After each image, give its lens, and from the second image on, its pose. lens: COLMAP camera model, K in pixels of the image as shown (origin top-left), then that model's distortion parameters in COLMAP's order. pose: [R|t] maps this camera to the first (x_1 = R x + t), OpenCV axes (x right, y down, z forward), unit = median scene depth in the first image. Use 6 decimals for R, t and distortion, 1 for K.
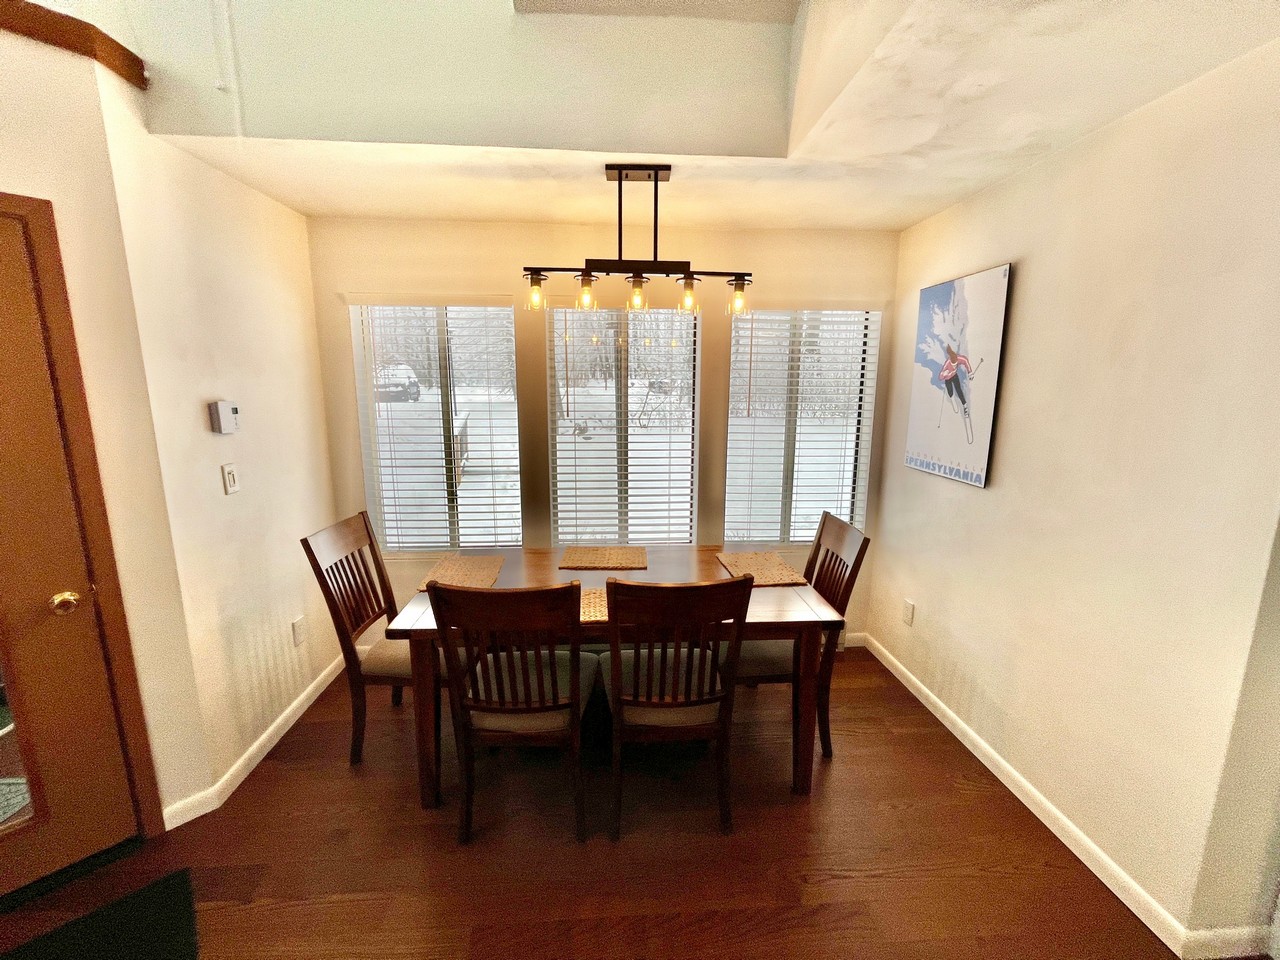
lens RADIAL K [[514.5, 0, 639.5], [0, 514.5, 479.2], [0, 0, 1]] dist [-0.002864, -0.000765]
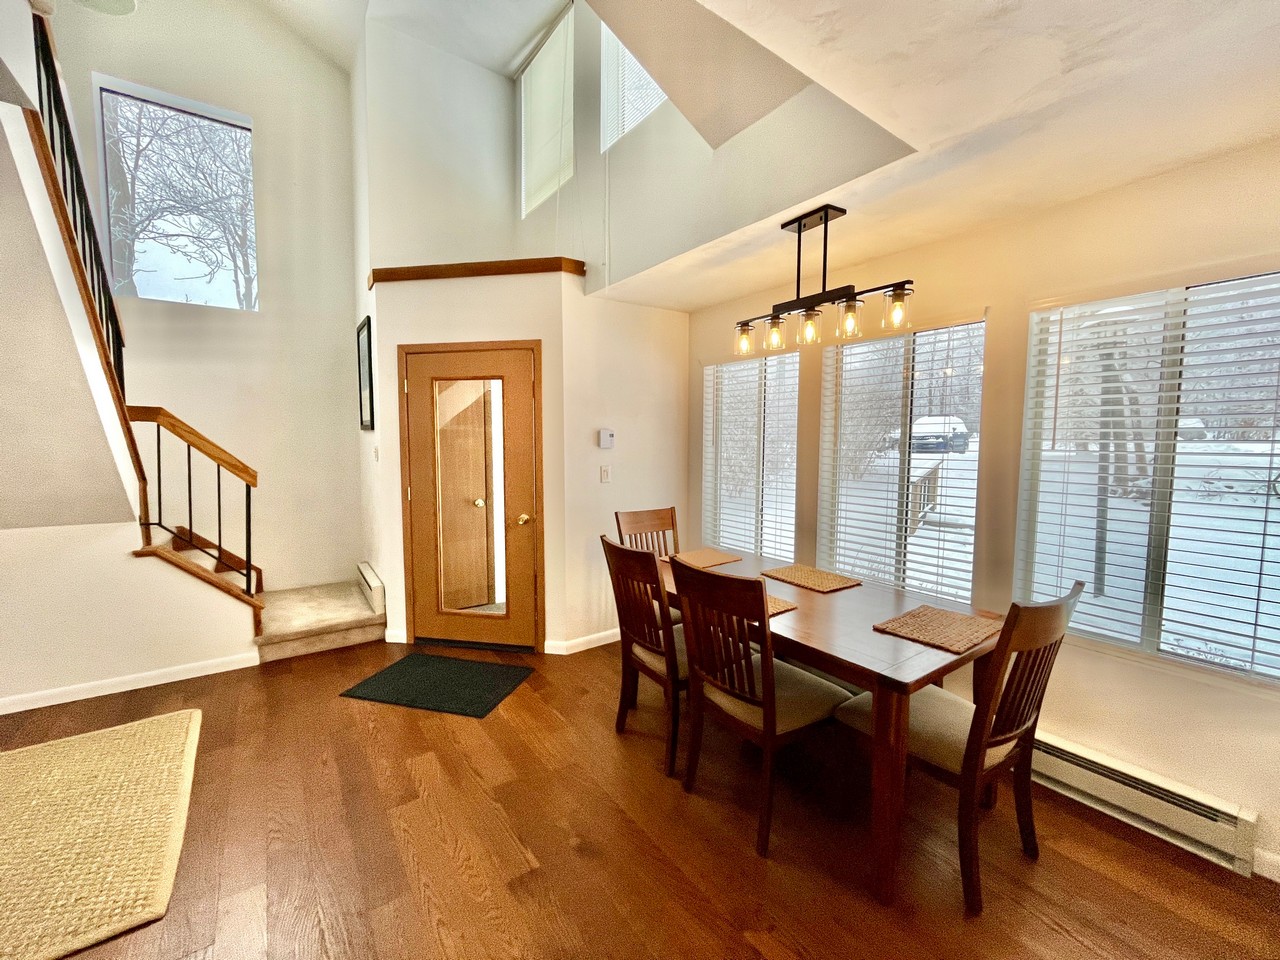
lens RADIAL K [[514.5, 0, 639.8], [0, 514.5, 478.2], [0, 0, 1]] dist [-0.002864, -0.000765]
pose [[0.533087, 0.060672, -0.843882, 0.747117], [-0.149427, 0.988498, -0.023325, 0.036480], [0.832760, 0.138533, 0.536022, 0.167661]]
